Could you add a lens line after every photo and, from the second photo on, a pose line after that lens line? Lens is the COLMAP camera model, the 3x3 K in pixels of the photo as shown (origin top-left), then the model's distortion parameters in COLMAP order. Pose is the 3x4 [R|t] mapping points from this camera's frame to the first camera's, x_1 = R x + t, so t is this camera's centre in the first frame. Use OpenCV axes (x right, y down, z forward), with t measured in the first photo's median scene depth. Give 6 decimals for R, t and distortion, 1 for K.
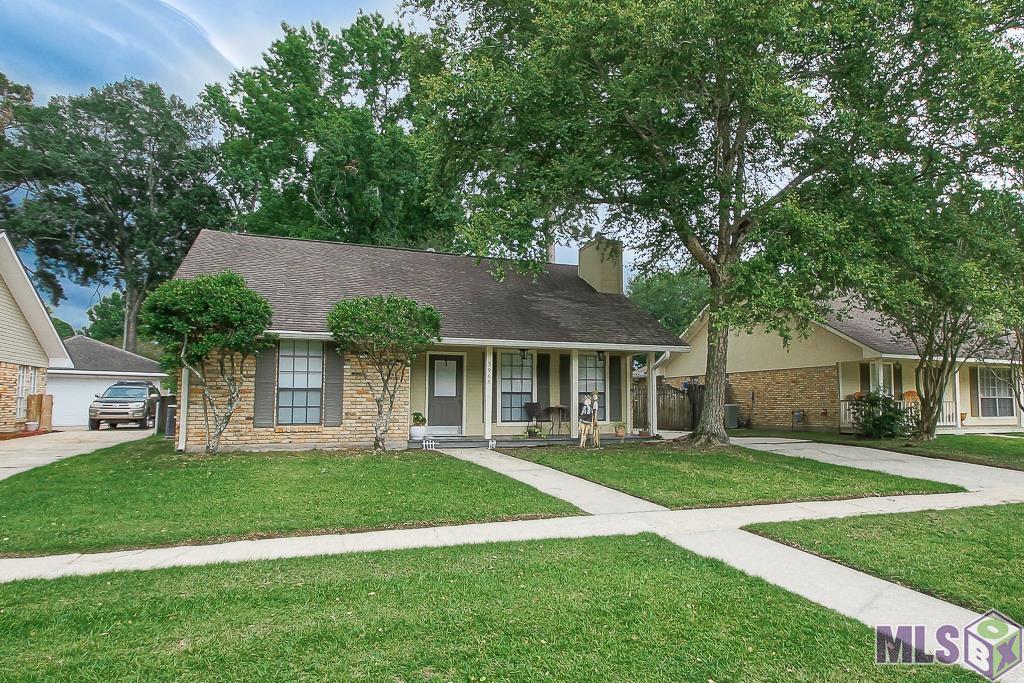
lens RADIAL K [[613.3, 0, 511.8], [0, 613.3, 367.9], [0, 0, 1]] dist [-0.001023, -0.000355]
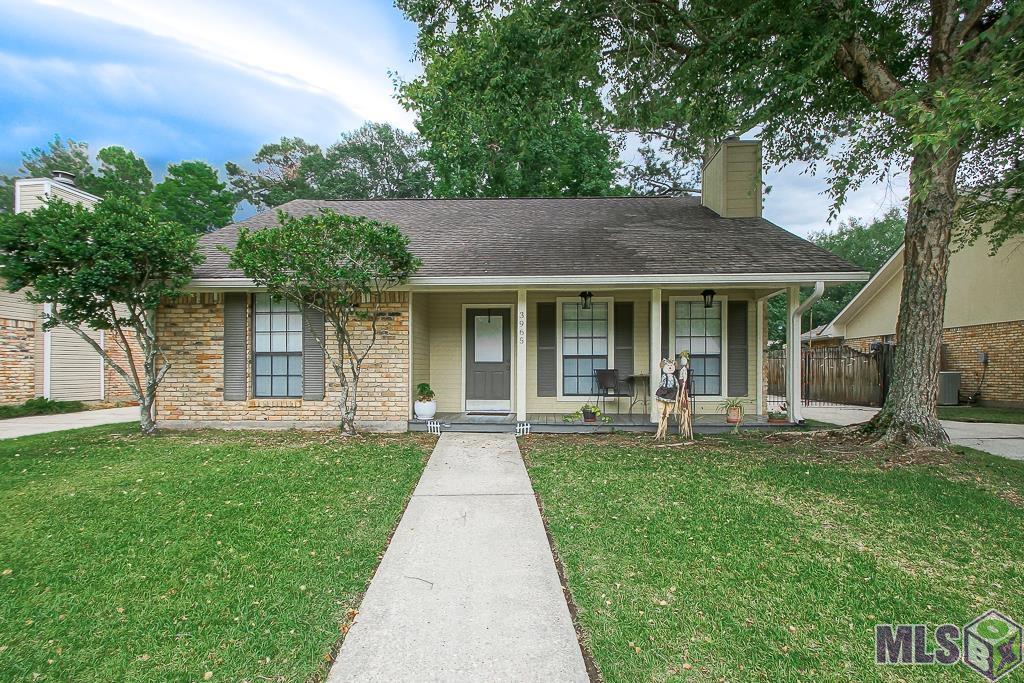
lens RADIAL K [[483.8, 0, 513.5], [0, 483.8, 368.9], [0, 0, 1]] dist [-0.001435, -0.000662]
pose [[0.928826, -0.002767, -0.370506, 0.149068], [0.022866, 0.998494, 0.049864, 0.025874], [0.369810, -0.054787, 0.927490, 0.446750]]
